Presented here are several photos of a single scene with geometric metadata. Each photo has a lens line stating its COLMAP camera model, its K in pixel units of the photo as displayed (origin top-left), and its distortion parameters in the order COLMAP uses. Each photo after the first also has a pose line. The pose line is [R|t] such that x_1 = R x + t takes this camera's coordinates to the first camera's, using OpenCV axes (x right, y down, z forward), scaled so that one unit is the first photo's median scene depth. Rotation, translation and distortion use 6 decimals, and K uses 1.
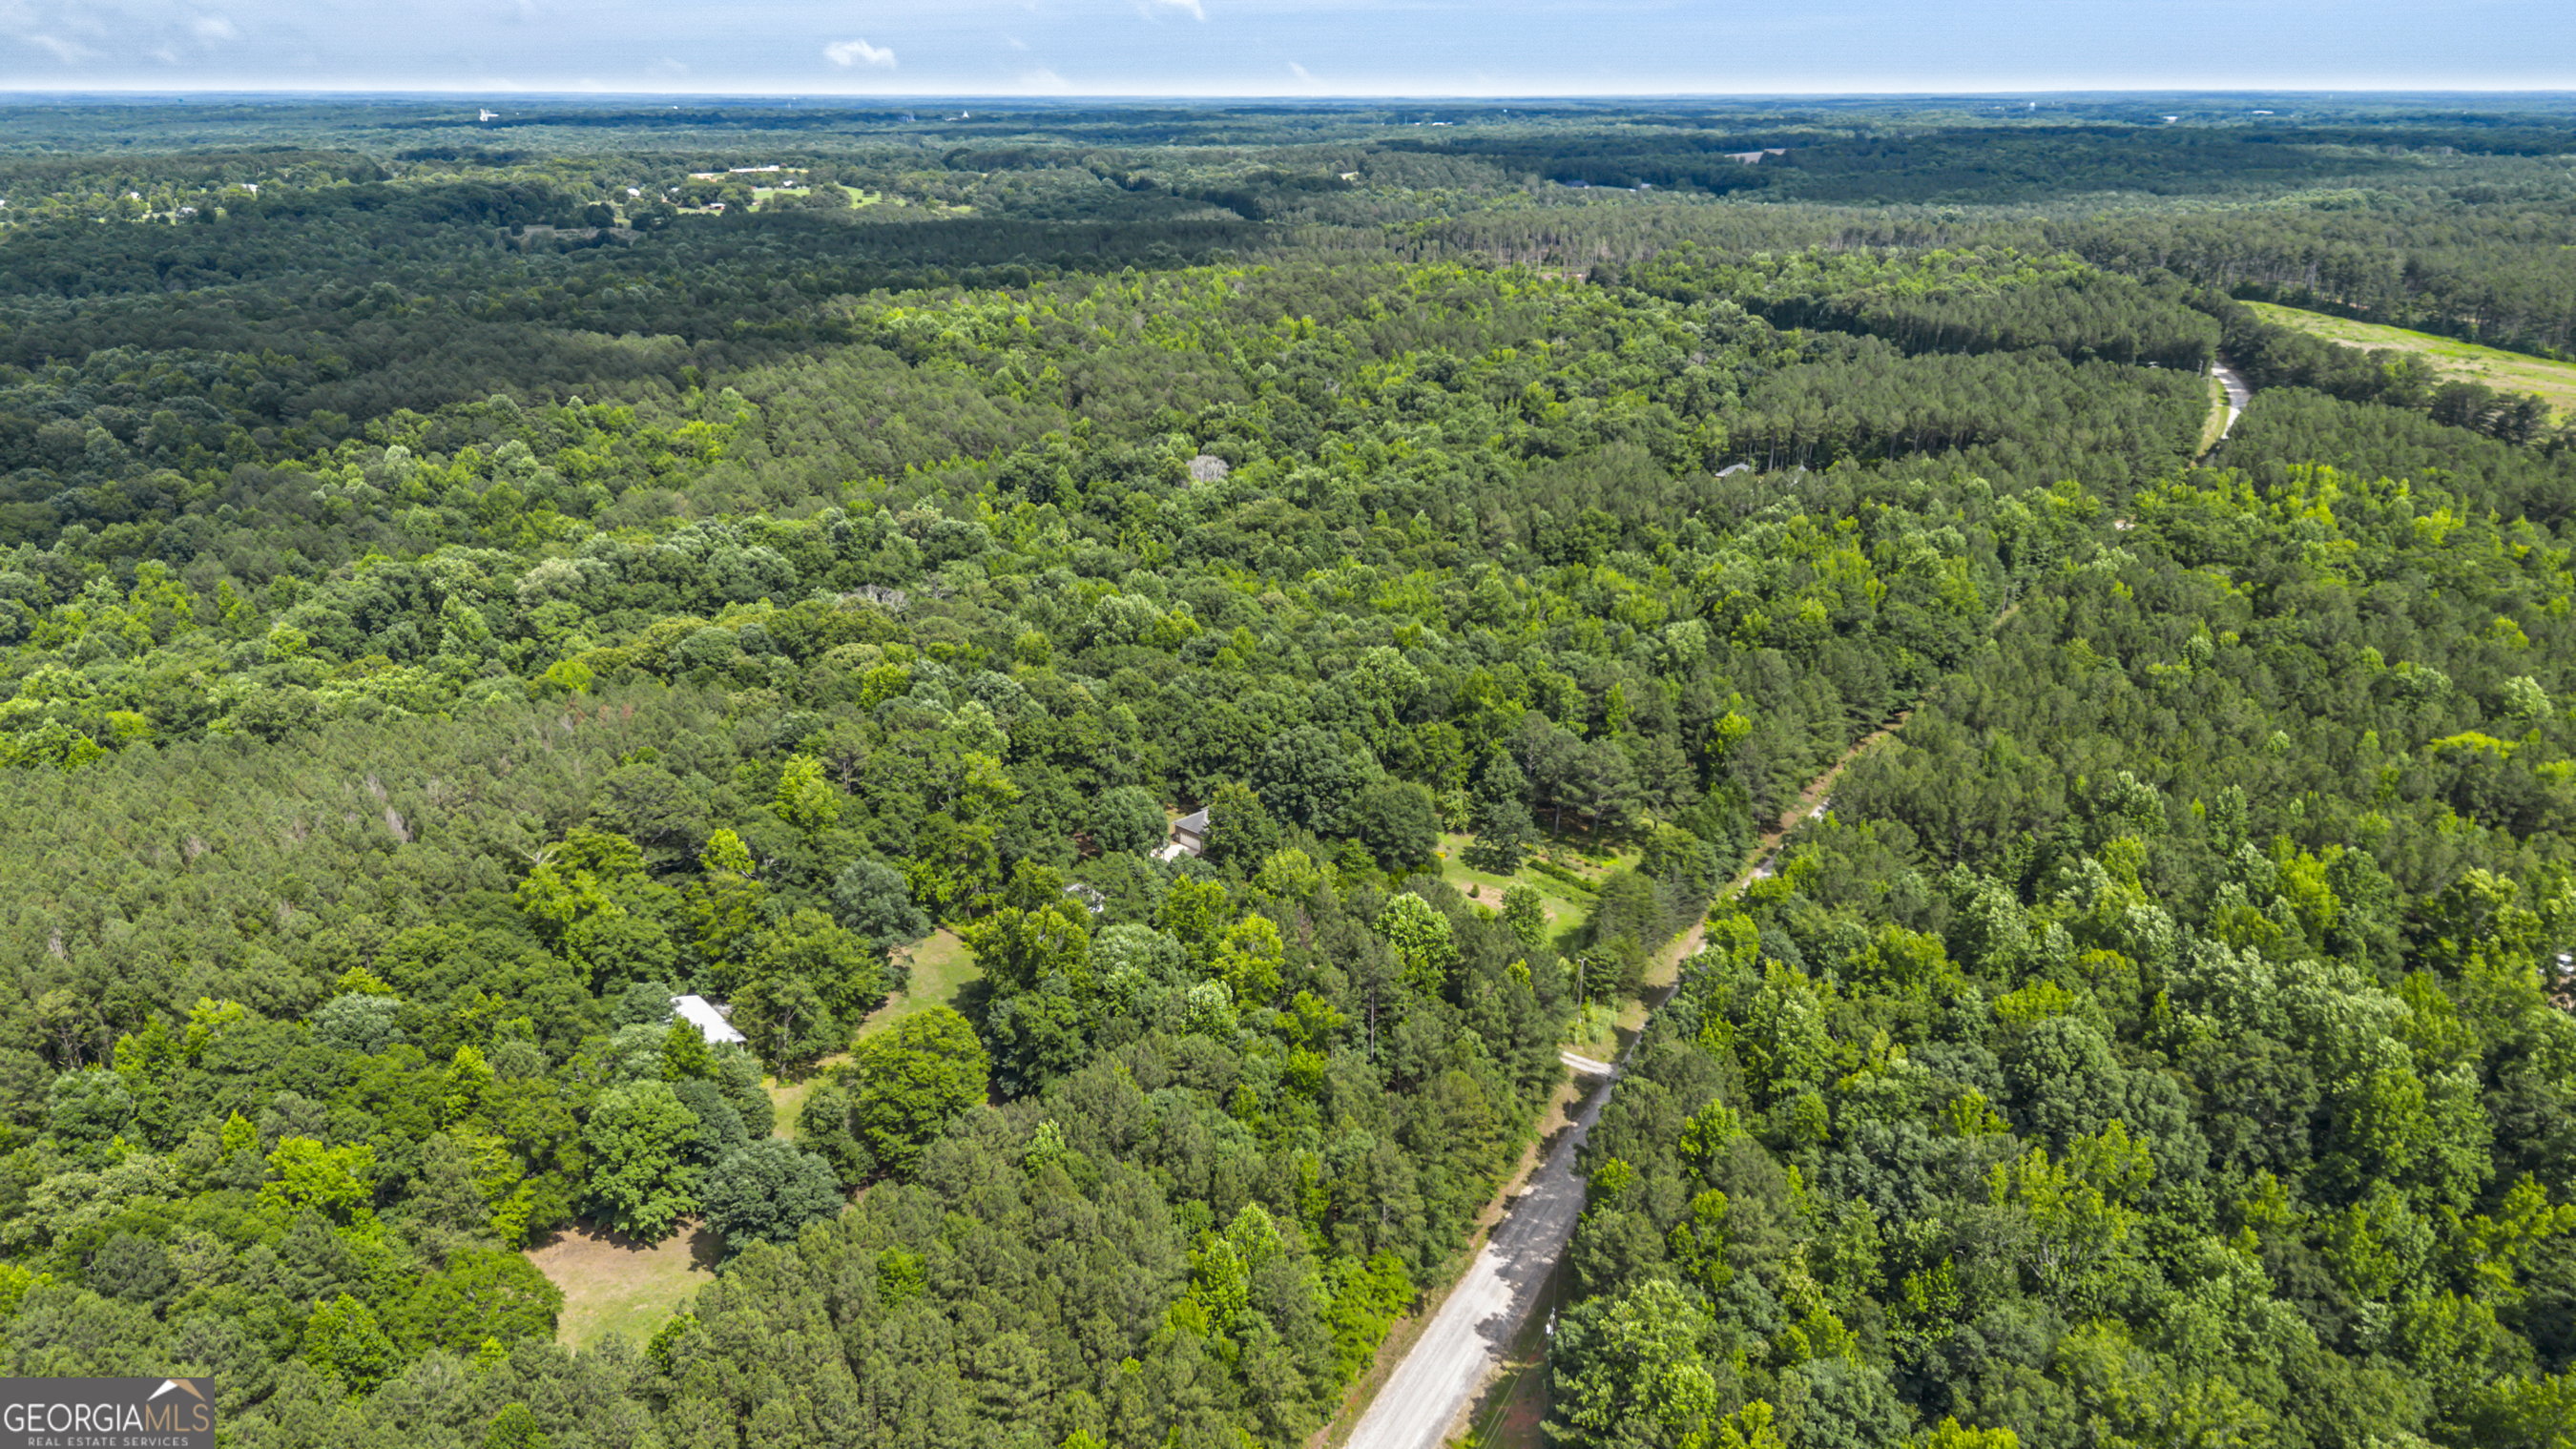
lens RADIAL K [[1835.9, 0, 1288.0], [0, 1835.9, 724.5], [0, 0, 1]] dist [0.040190, -0.052513]
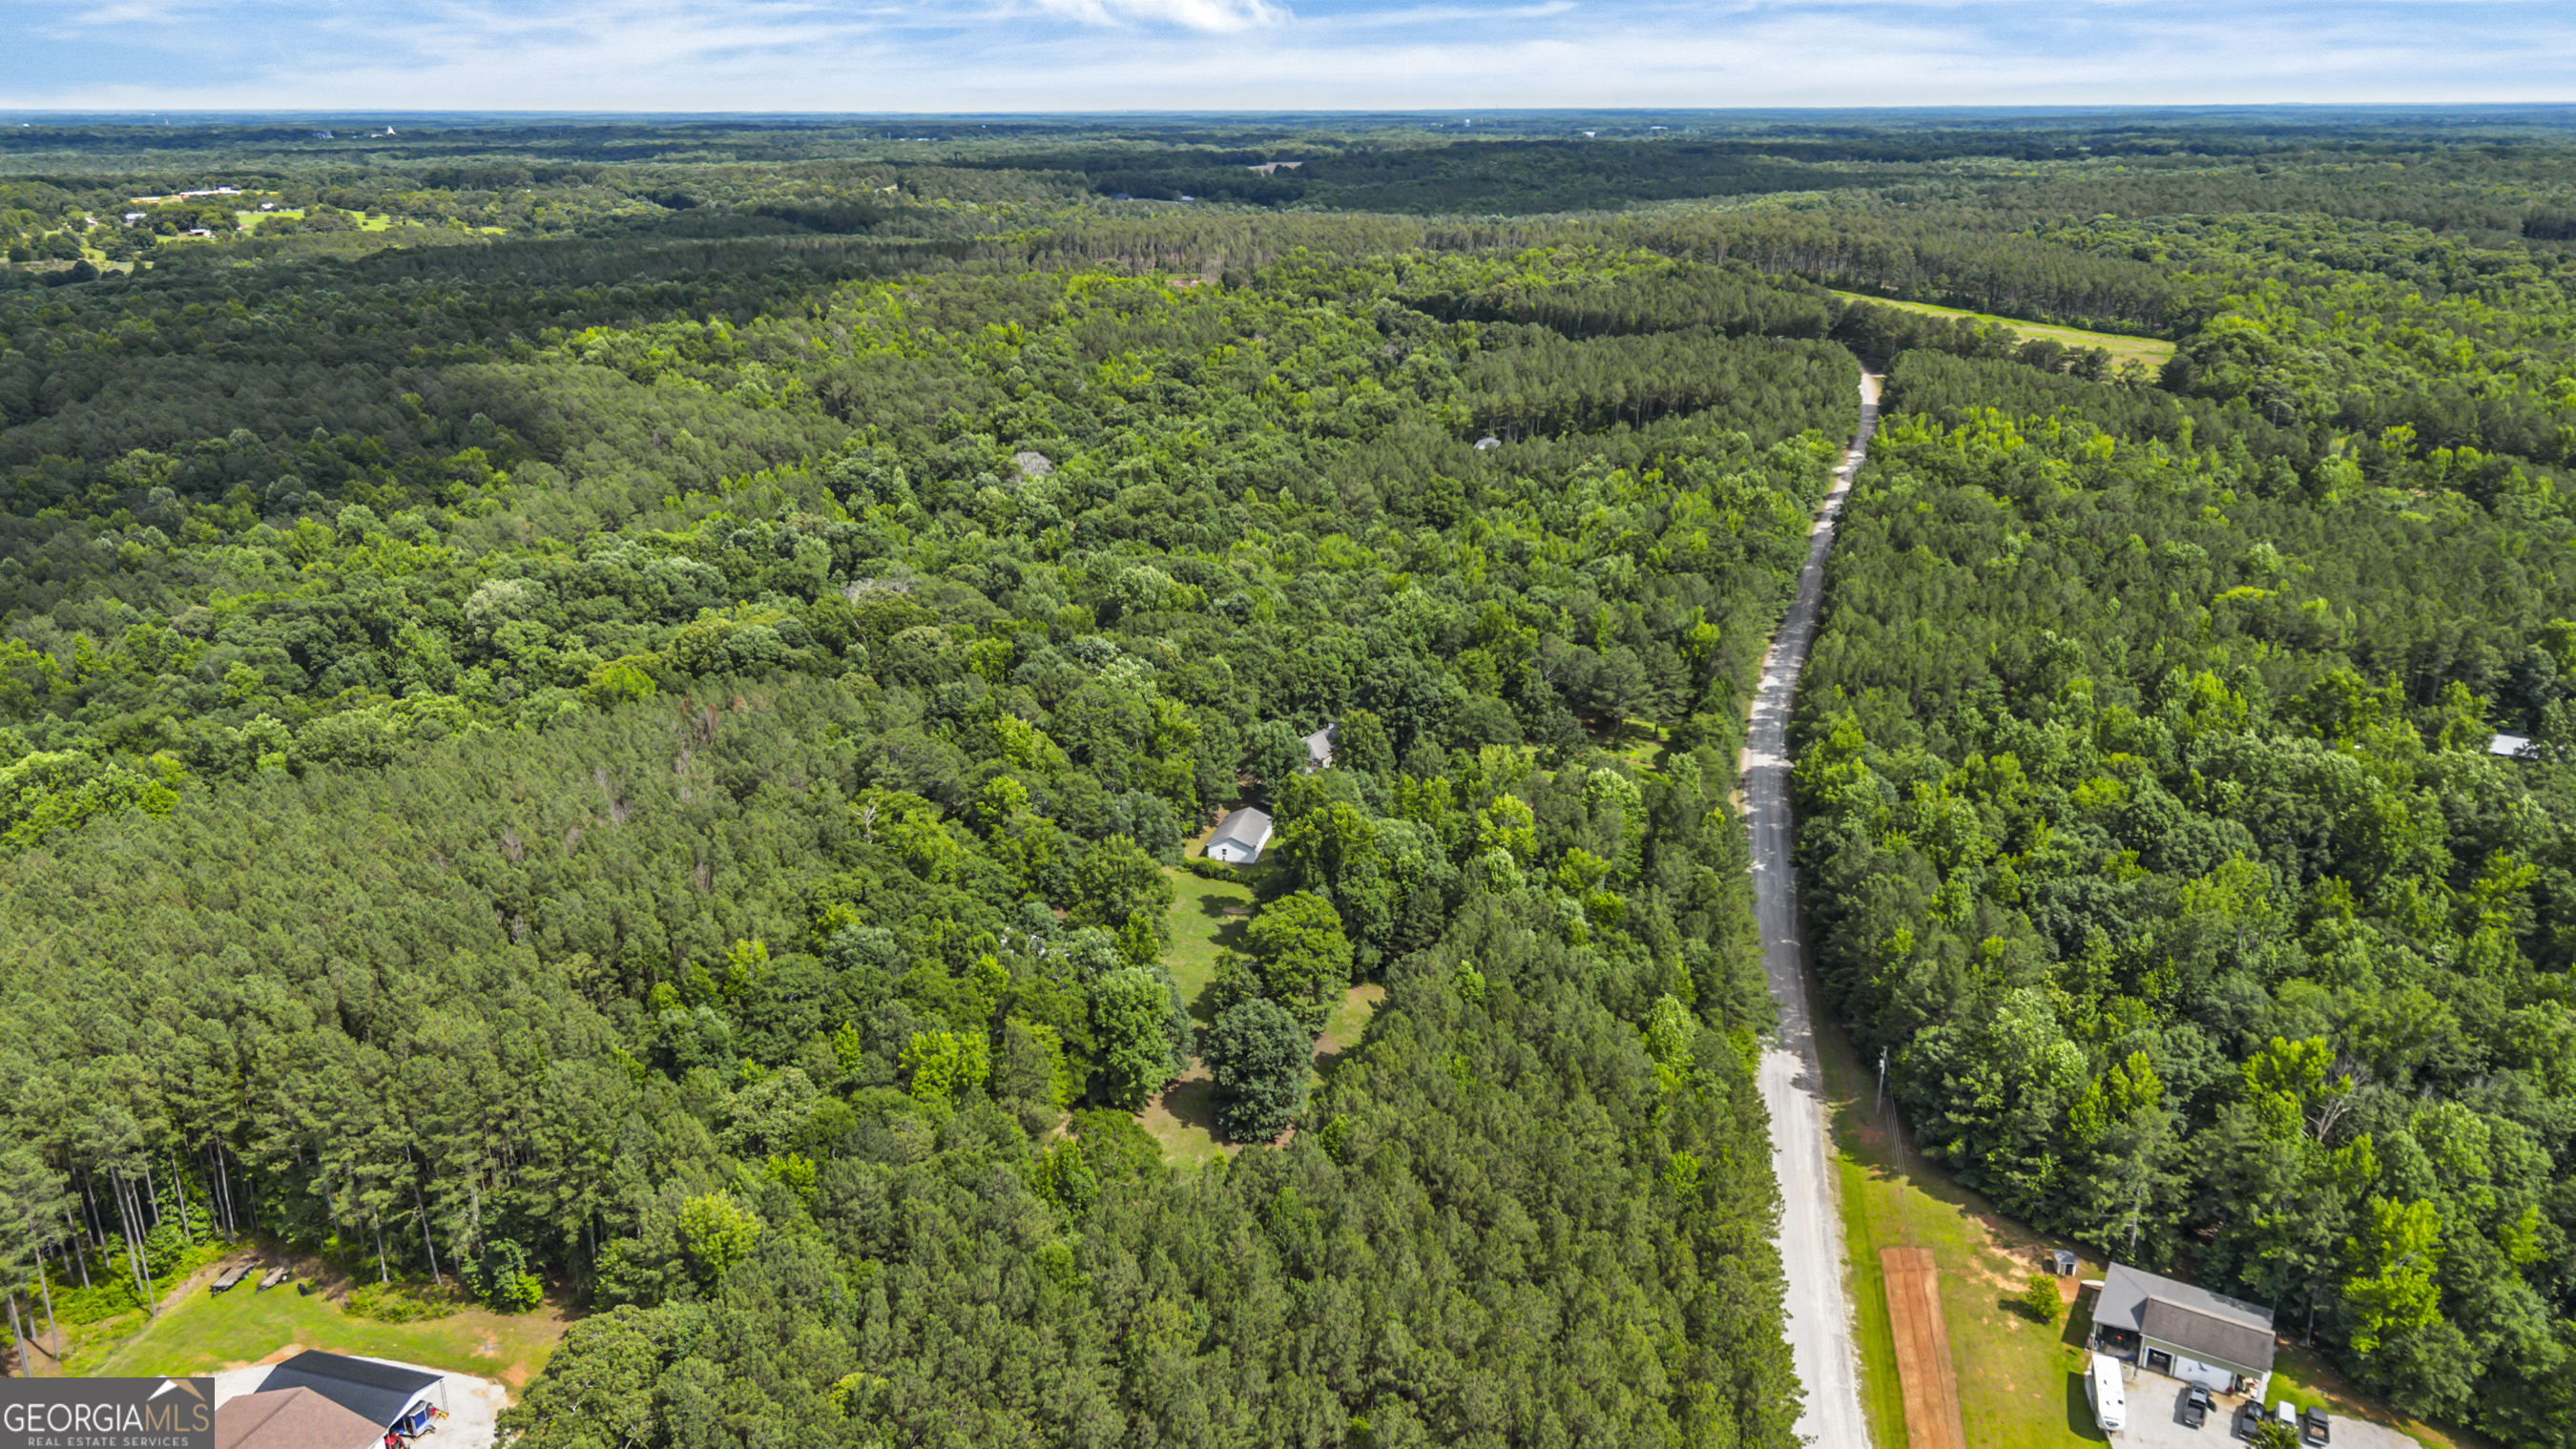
lens RADIAL K [[1835.9, 0, 1288.0], [0, 1835.9, 724.5], [0, 0, 1]] dist [0.040190, -0.052513]
pose [[0.957071, -0.092313, 0.274761, -0.190613], [0.094579, 0.995505, 0.005019, 0.015467], [-0.273990, 0.021183, 0.961499, -0.040948]]
